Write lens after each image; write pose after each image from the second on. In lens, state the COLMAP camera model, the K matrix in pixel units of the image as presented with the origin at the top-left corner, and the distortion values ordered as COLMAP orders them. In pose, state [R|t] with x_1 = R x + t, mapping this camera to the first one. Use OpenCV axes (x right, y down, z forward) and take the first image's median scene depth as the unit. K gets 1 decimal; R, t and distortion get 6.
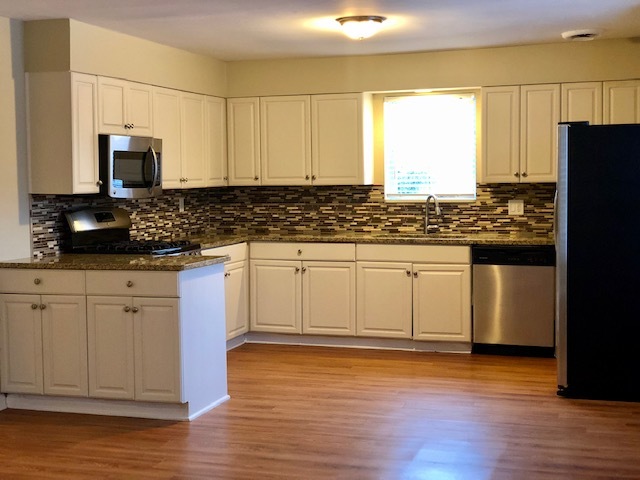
lens RADIAL K [[966.4, 0, 316.0], [0, 966.4, 235.5], [0, 0, 1]] dist [0.079899, 0.000000]
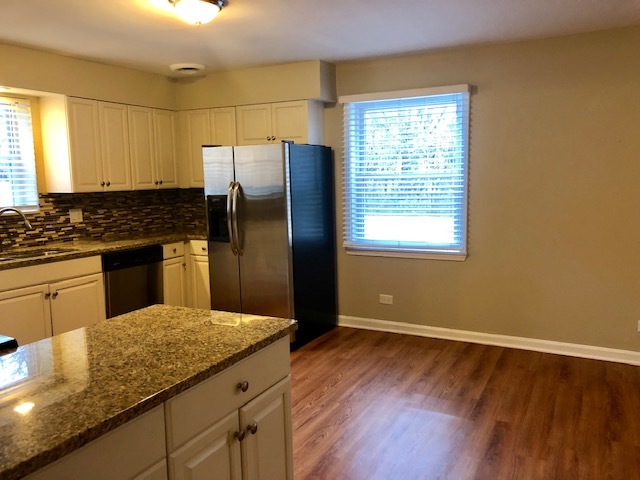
lens RADIAL K [[523.2, 0, 322.4], [0, 523.2, 234.6], [0, 0, 1]] dist [0.045144, -0.058342]
pose [[0.147483, -0.098319, 0.984166, -0.326960], [0.078867, 0.993048, 0.087388, -0.037543], [-0.985915, 0.064730, 0.154212, 0.649237]]
